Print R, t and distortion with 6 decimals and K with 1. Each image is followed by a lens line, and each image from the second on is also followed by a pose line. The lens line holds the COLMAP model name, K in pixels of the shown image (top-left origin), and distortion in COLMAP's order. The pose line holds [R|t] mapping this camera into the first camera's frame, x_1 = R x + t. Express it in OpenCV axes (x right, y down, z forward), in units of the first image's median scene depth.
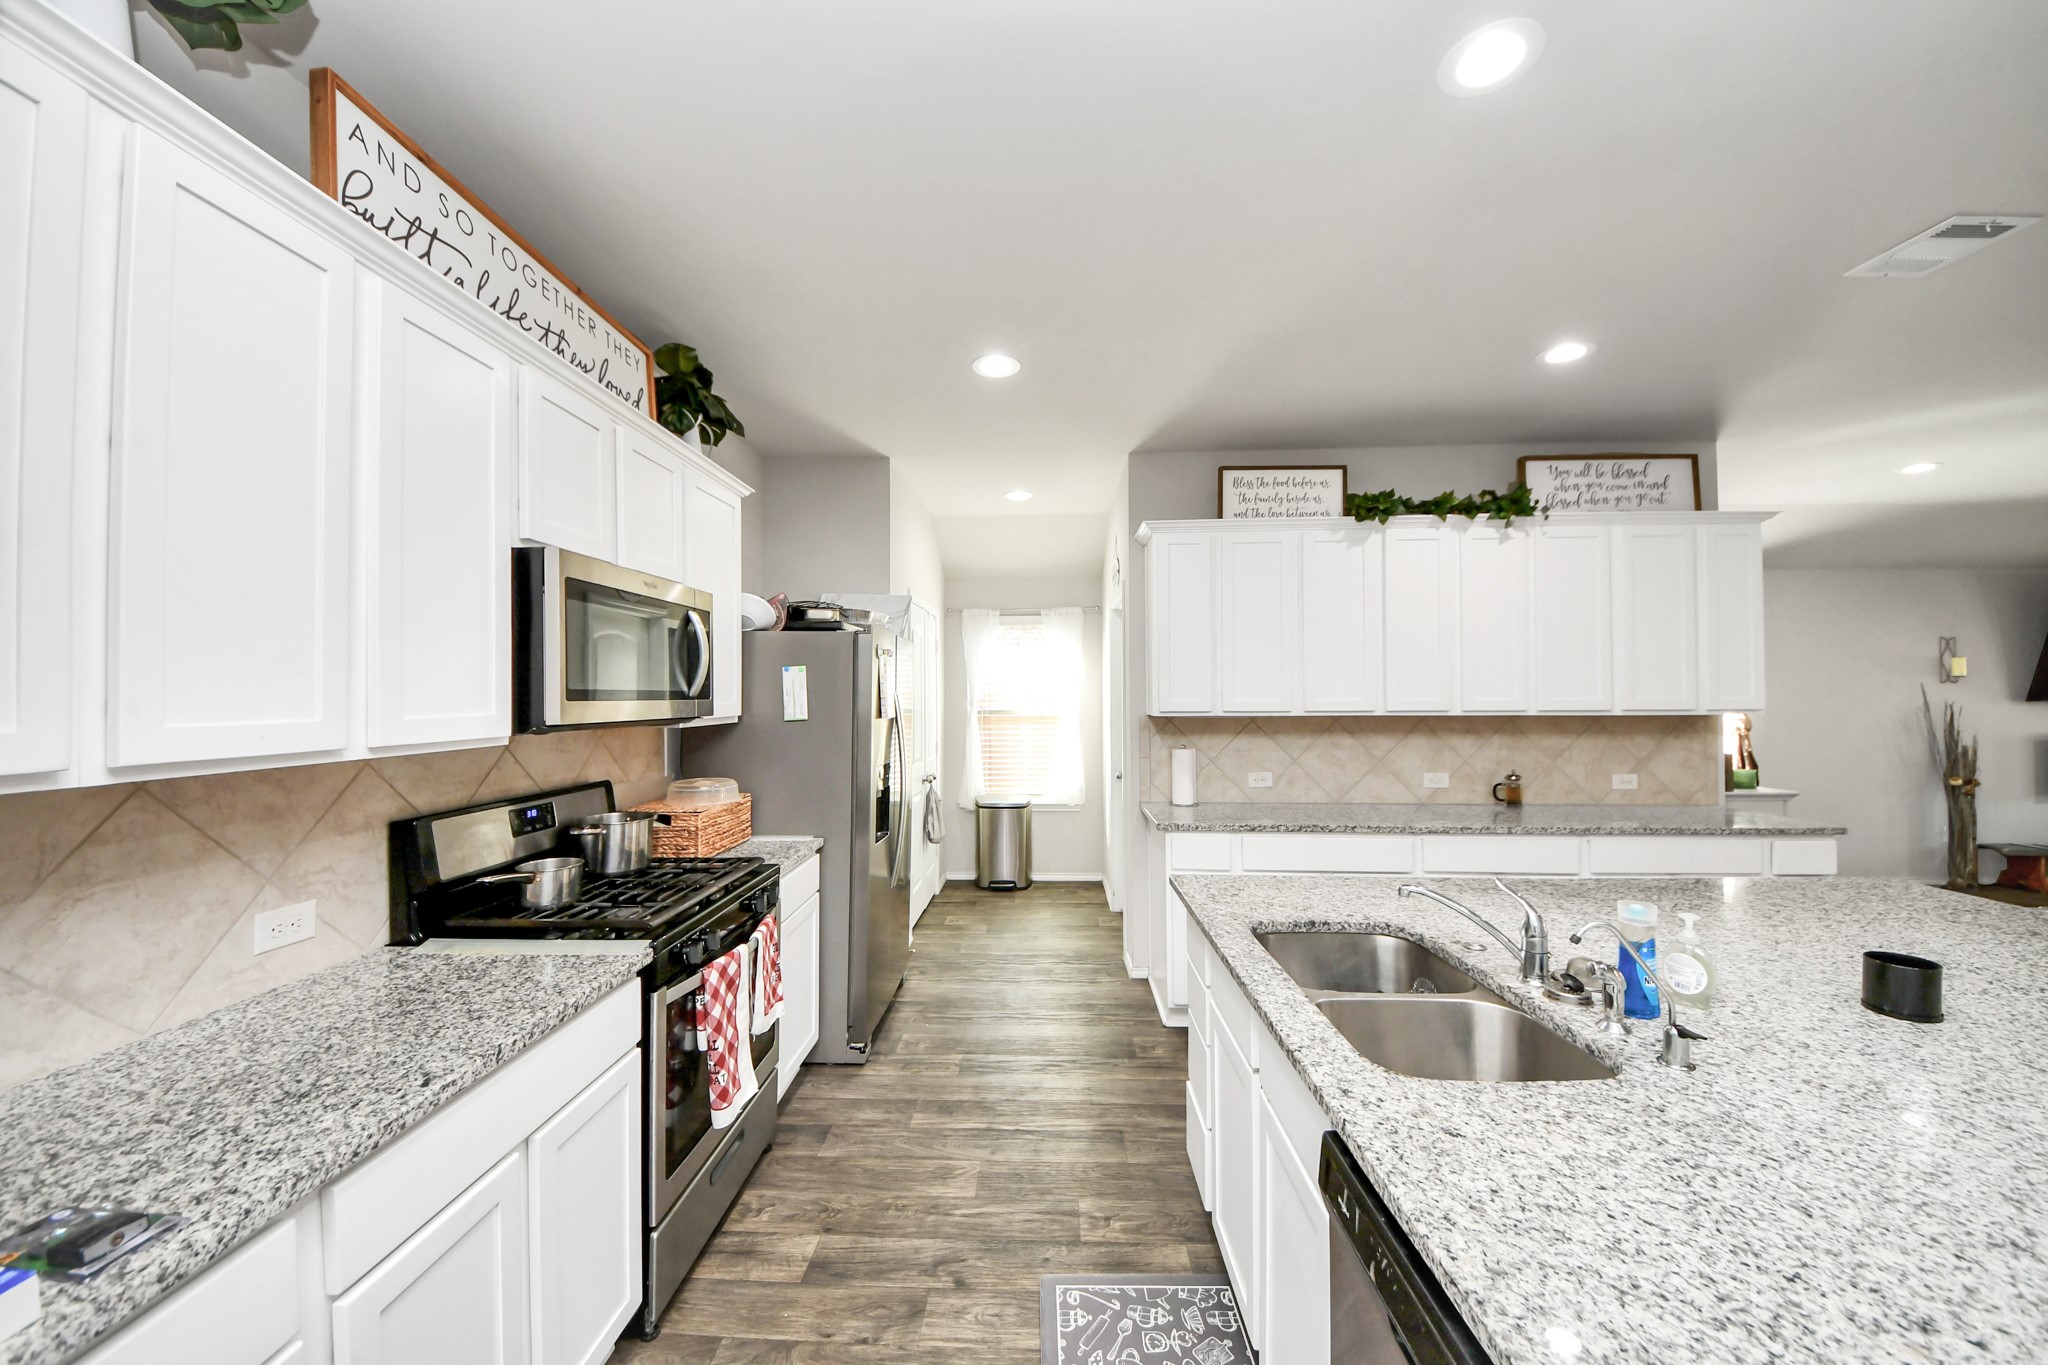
lens RADIAL K [[731.0, 0, 1017.6], [0, 731.0, 688.0], [0, 0, 1]] dist [0.011089, -0.008540]
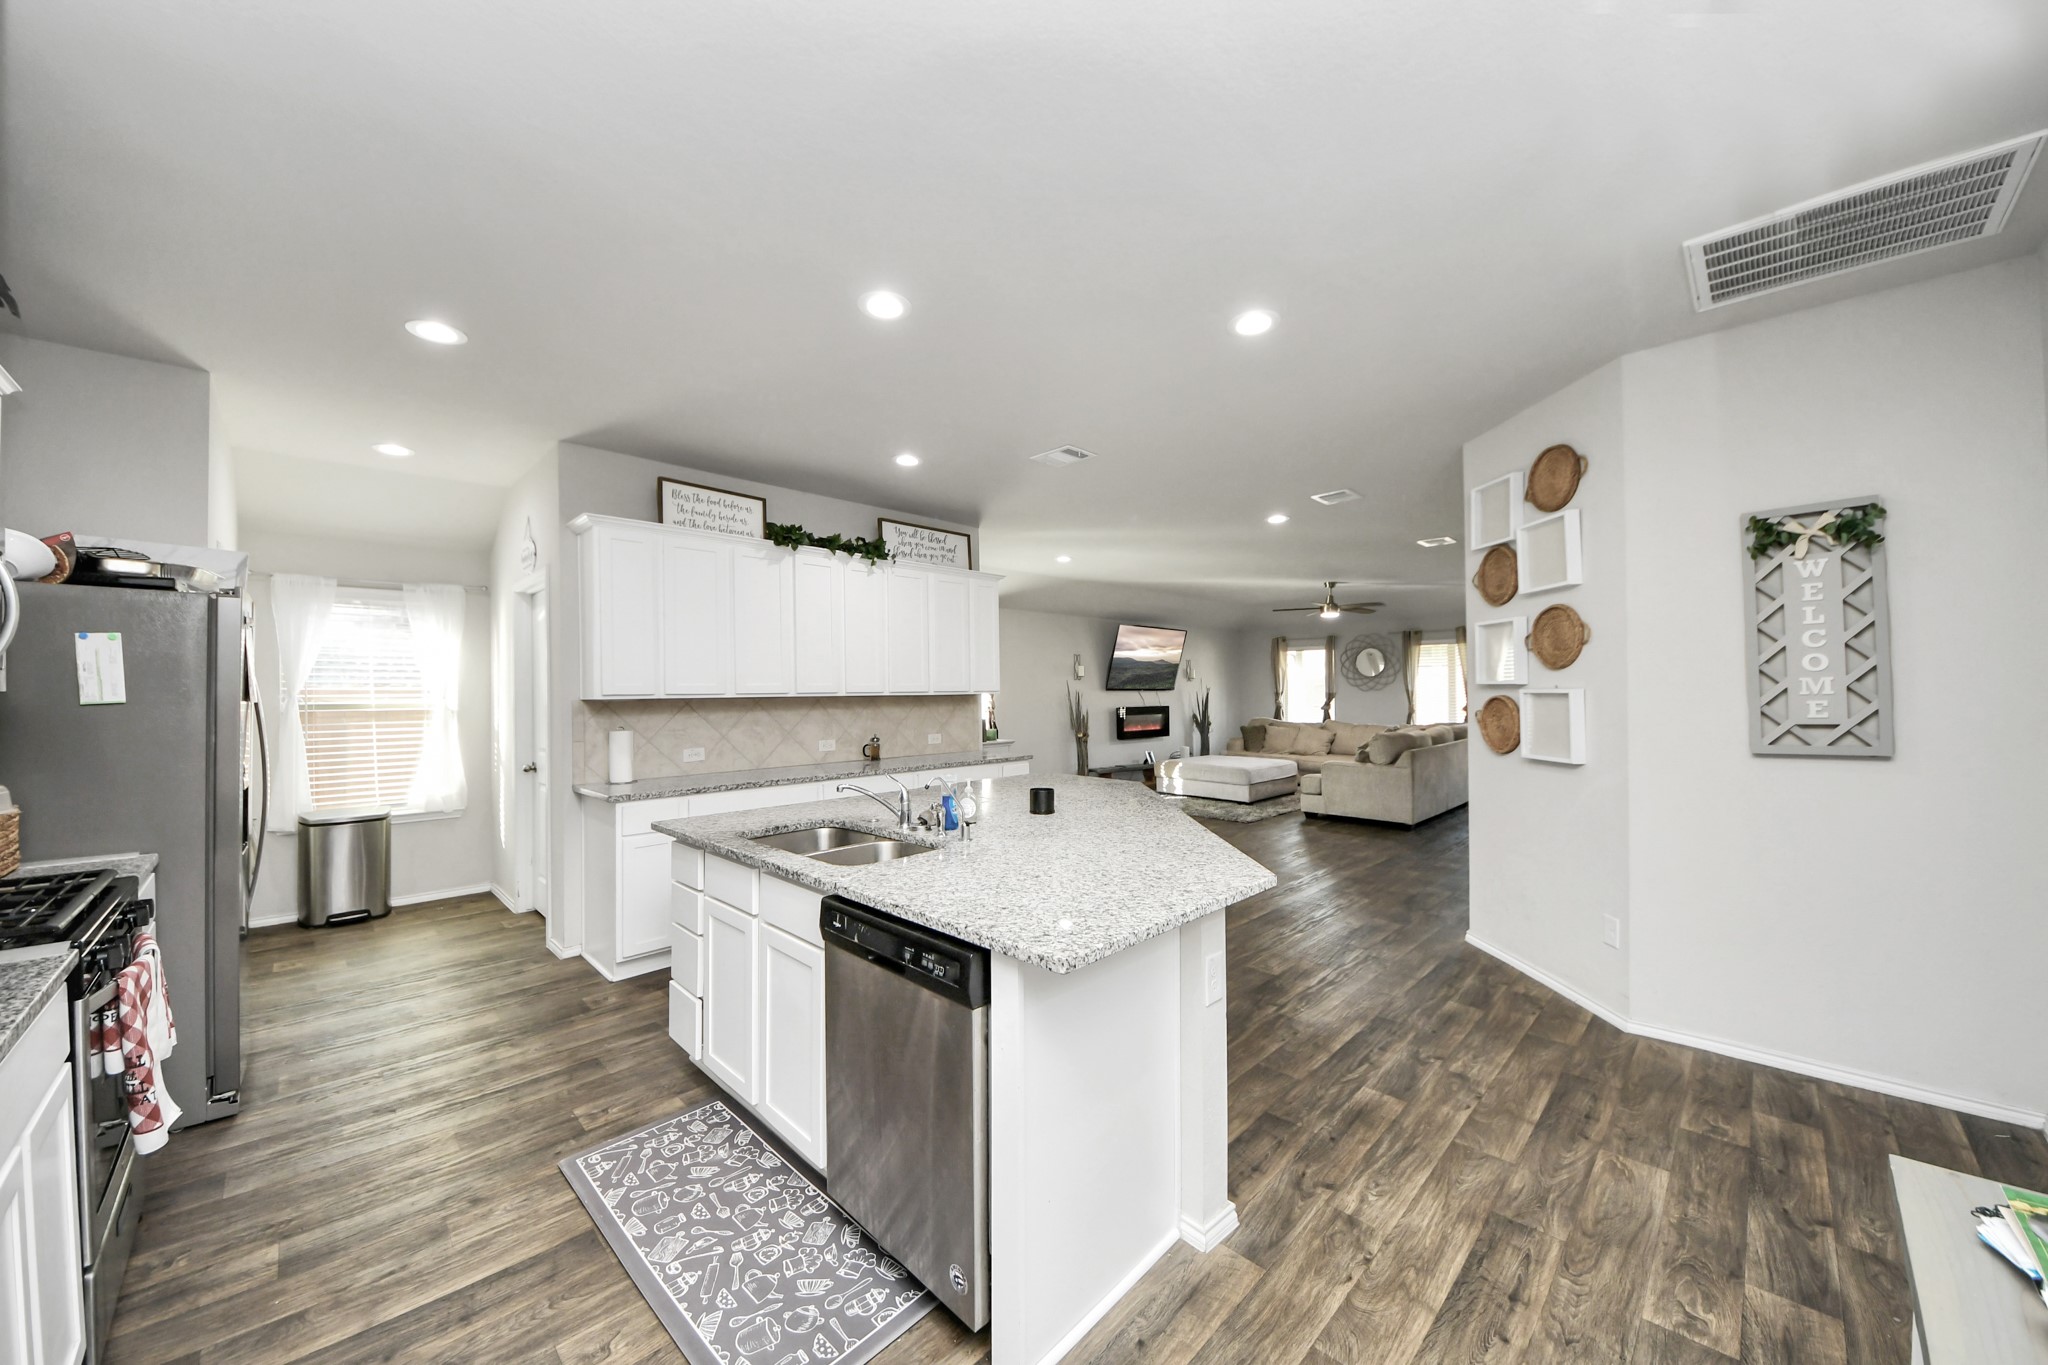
lens RADIAL K [[731.0, 0, 1022.1], [0, 731.0, 691.4], [0, 0, 1]] dist [0.011089, -0.008540]
pose [[0.683622, -0.001477, 0.729834, -0.171756], [-0.000540, 0.999997, 0.002530, 0.024335], [-0.729836, -0.002124, 0.683619, -0.185226]]
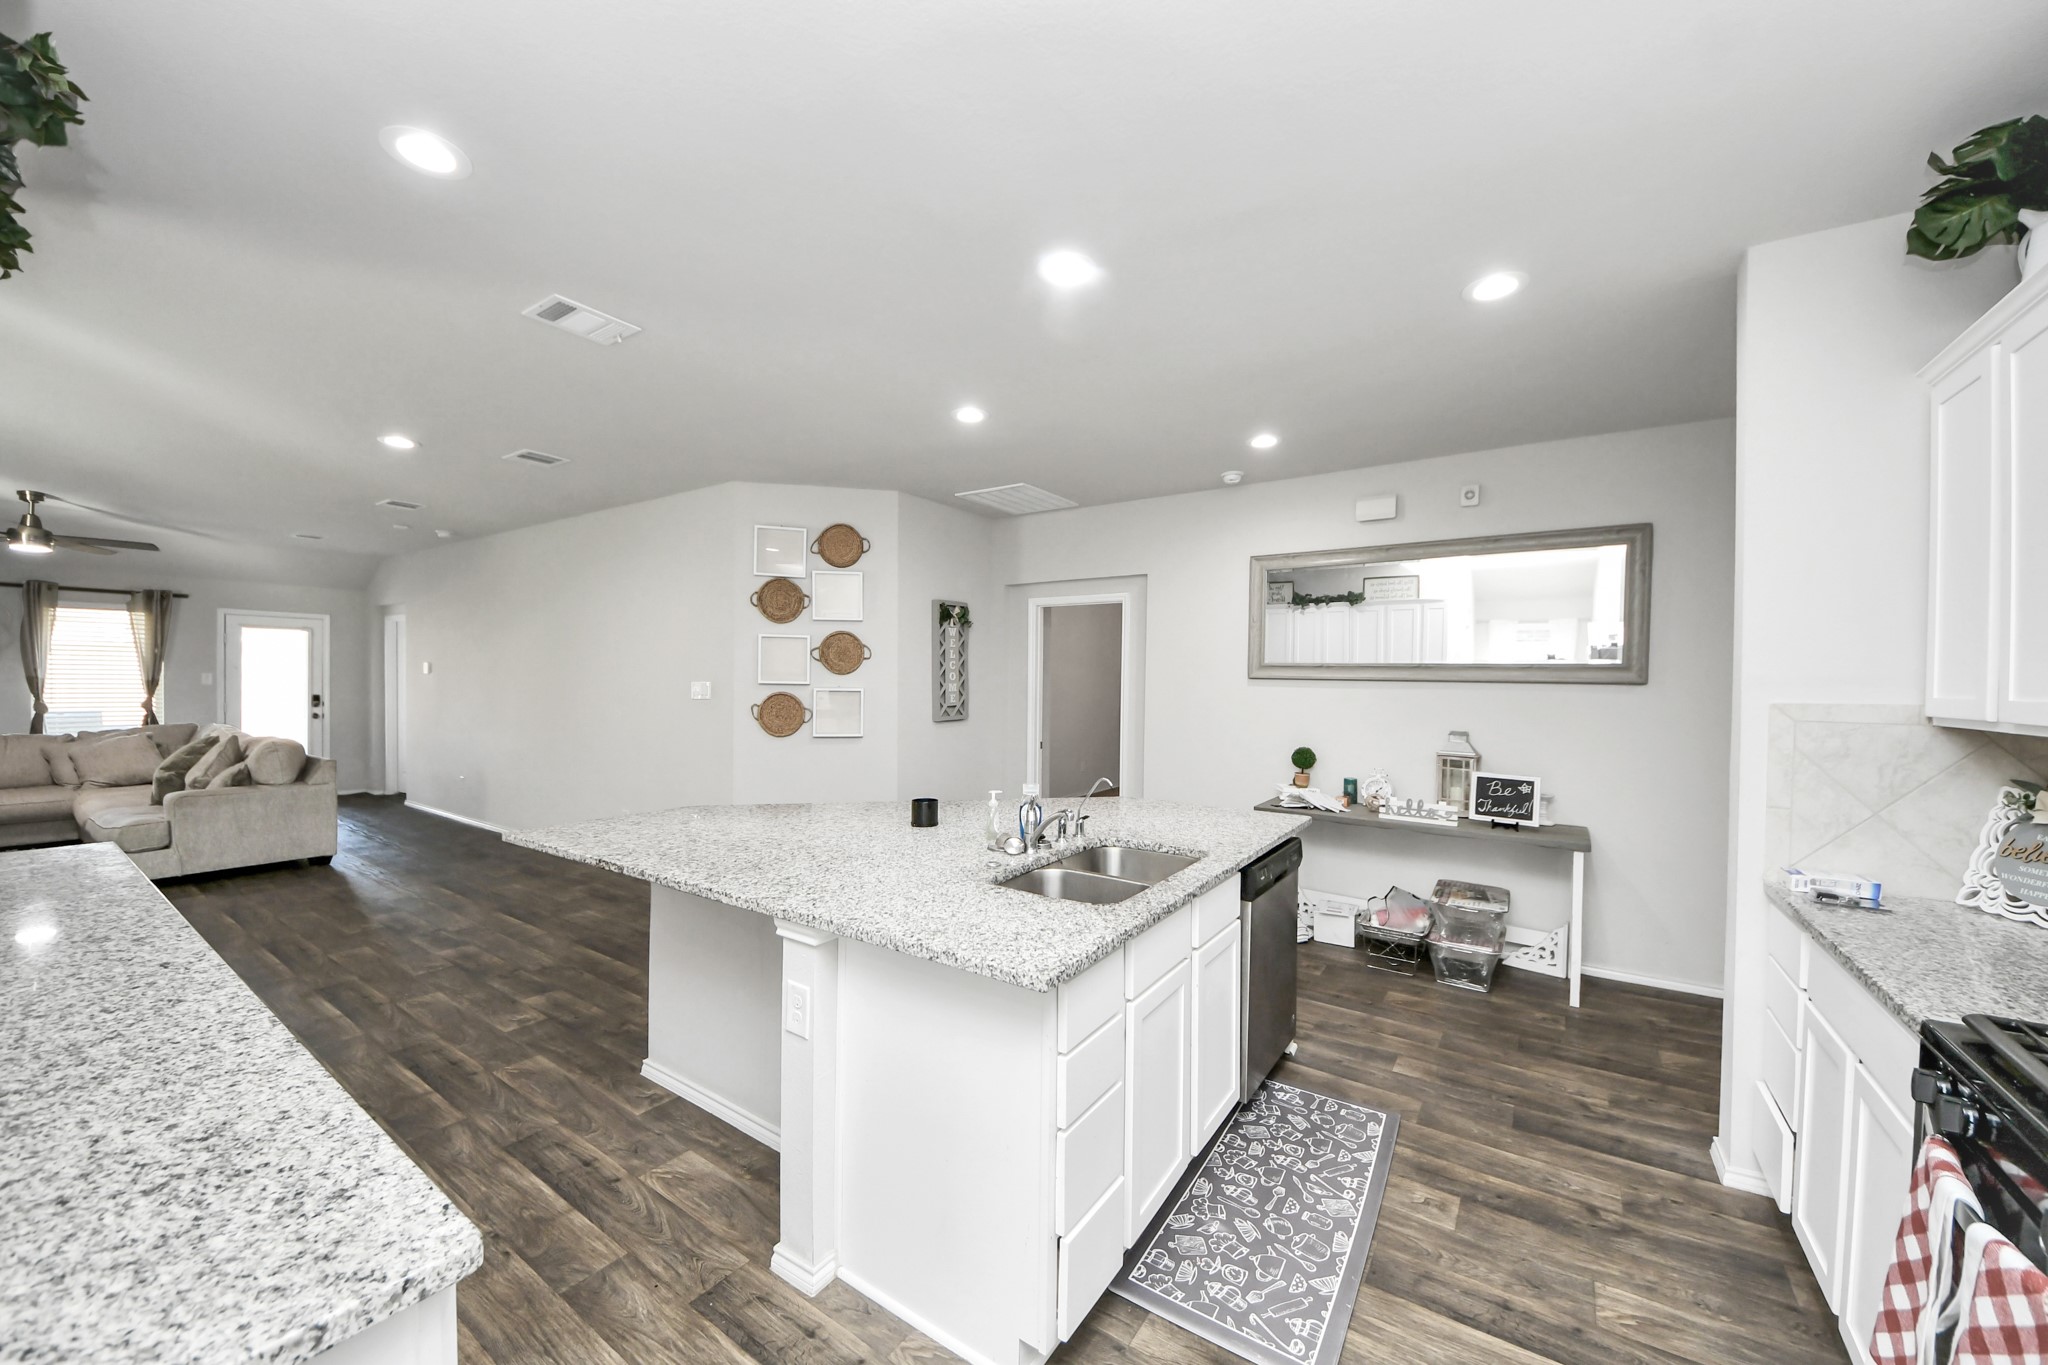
lens RADIAL K [[757.0, 0, 1025.5], [0, 757.0, 667.8], [0, 0, 1]] dist [-0.016128, -0.000689]
pose [[-0.848540, 0.003688, 0.529118, -0.063583], [-0.015156, 0.999396, -0.031271, 0.026283], [-0.528914, -0.034554, -0.847972, 1.020073]]
